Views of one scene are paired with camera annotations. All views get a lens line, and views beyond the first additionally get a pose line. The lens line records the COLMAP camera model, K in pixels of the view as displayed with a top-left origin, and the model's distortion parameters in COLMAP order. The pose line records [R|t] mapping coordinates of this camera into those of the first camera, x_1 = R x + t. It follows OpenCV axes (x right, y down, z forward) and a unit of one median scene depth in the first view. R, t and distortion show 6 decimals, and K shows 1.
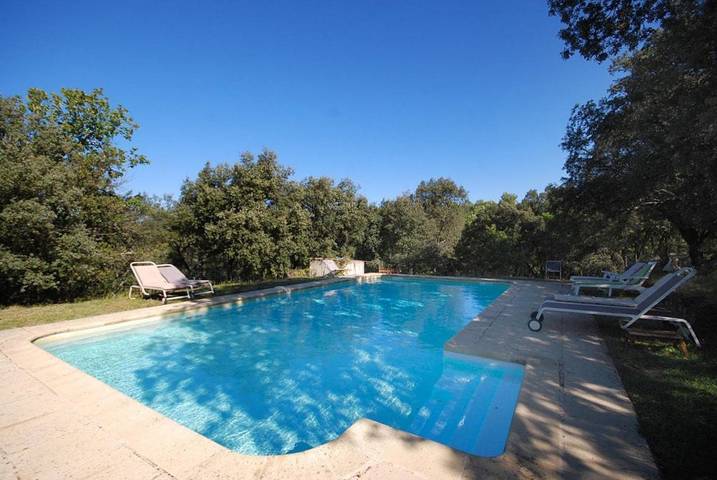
lens RADIAL K [[364.2, 0, 384.1], [0, 364.2, 239.0], [0, 0, 1]] dist [-0.029588, -0.000503]
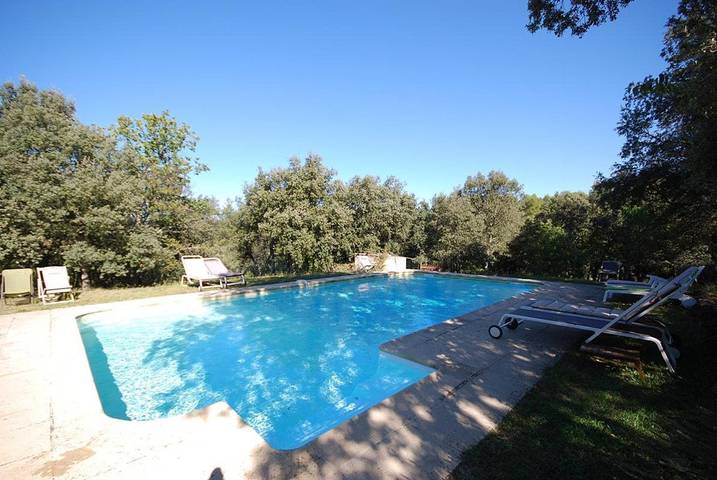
lens RADIAL K [[364.2, 0, 384.1], [0, 364.2, 239.0], [0, 0, 1]] dist [-0.029588, -0.000503]
pose [[0.964158, 0.005012, -0.265282, 0.179055], [-0.000469, 0.999852, 0.017186, -0.009012], [0.265329, -0.016446, 0.964018, 0.008608]]
